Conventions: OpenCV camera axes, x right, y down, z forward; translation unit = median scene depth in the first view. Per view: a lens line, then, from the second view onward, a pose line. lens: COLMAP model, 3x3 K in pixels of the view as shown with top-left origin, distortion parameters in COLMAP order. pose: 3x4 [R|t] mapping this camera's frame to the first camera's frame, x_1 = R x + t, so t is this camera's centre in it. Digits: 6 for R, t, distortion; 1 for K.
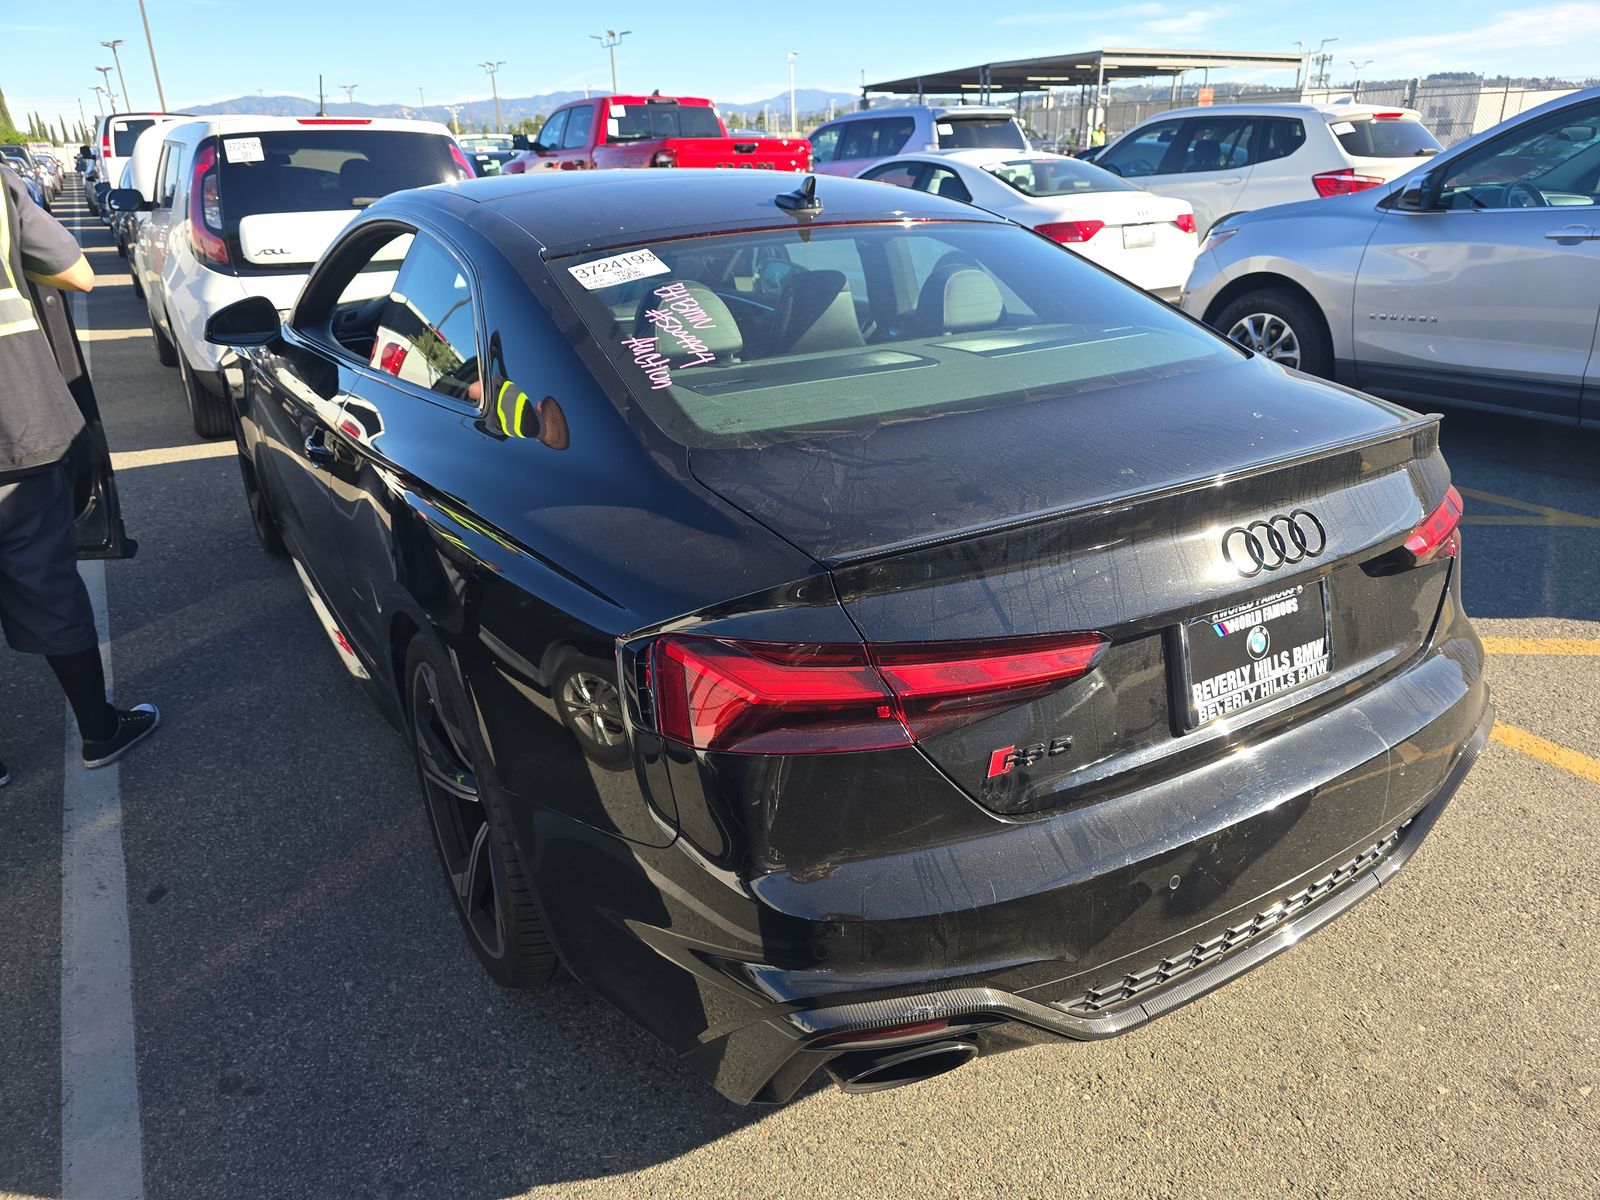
lens RADIAL K [[1098.8, 0, 795.1], [0, 1098.8, 602.6], [0, 0, 1]] dist [0.022972, -0.021831]
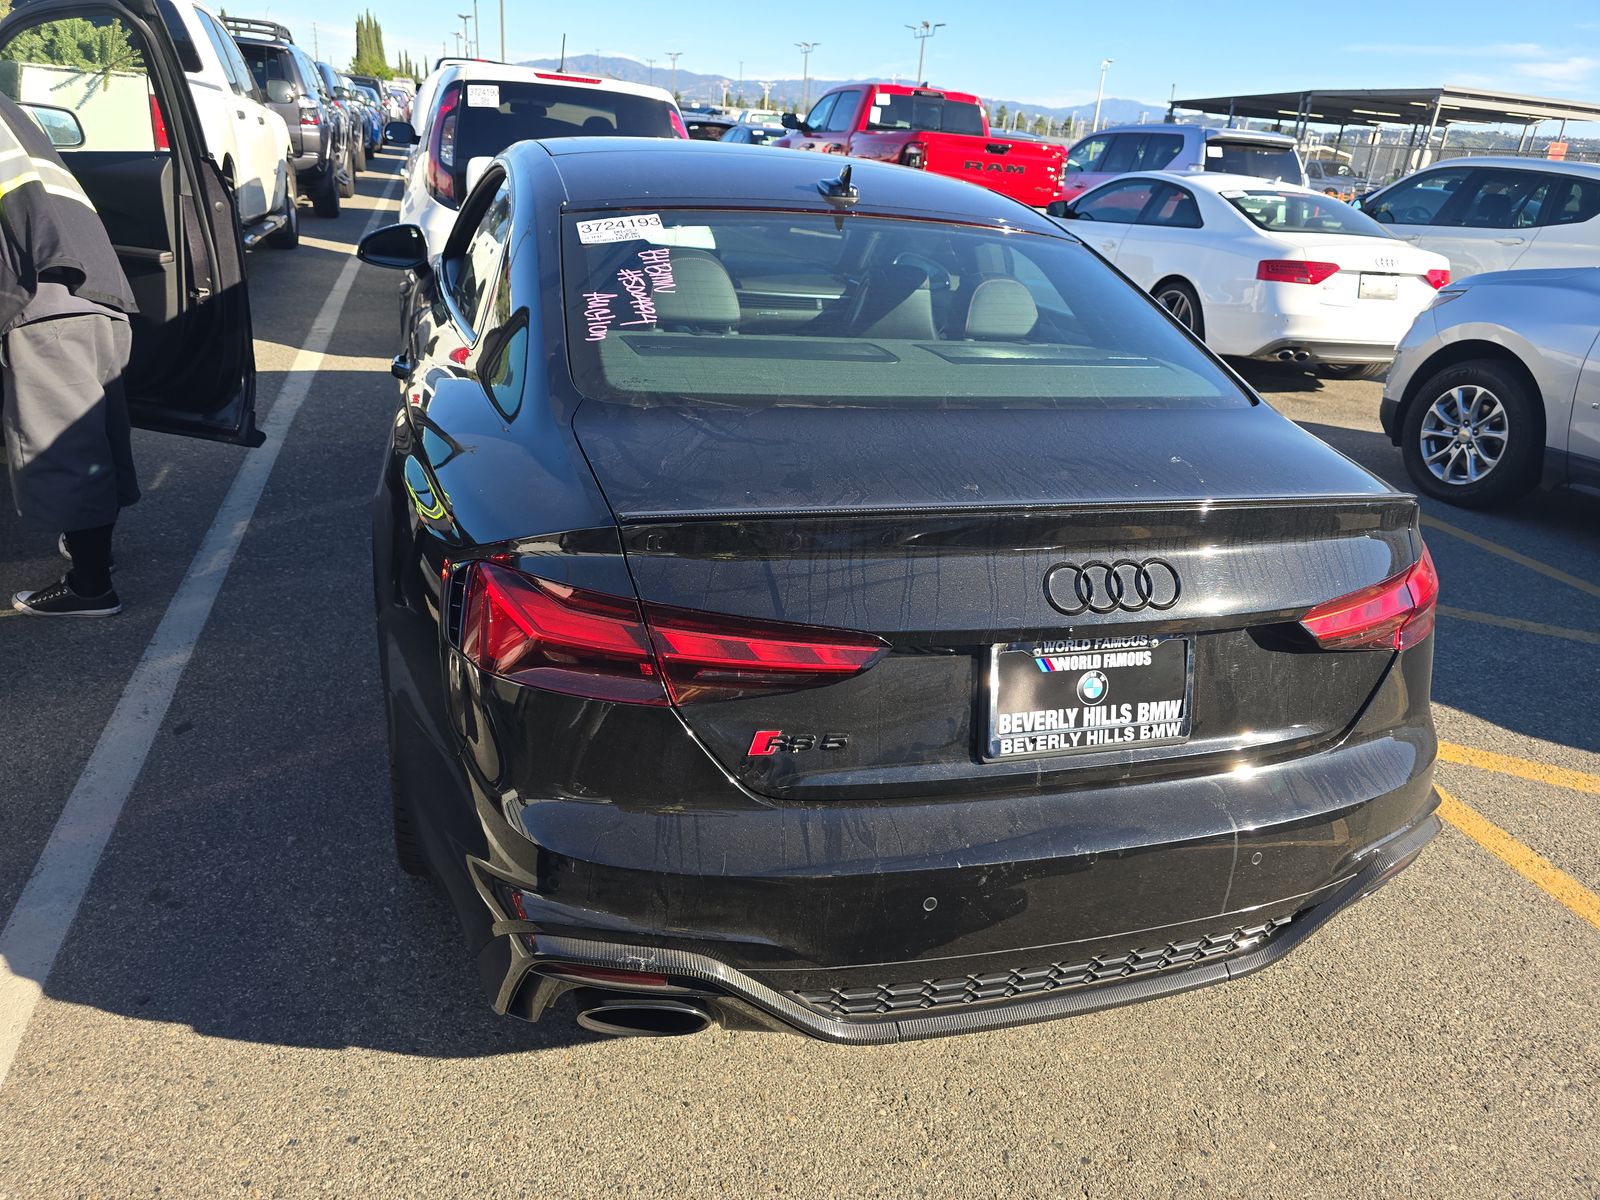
lens RADIAL K [[1098.8, 0, 789.0], [0, 1098.8, 598.9], [0, 0, 1]] dist [0.022972, -0.021831]
pose [[0.962740, 0.187856, -0.194529, 0.259595], [-0.187471, 0.982055, 0.020555, -0.007563], [0.194899, 0.016679, 0.980681, 0.005832]]
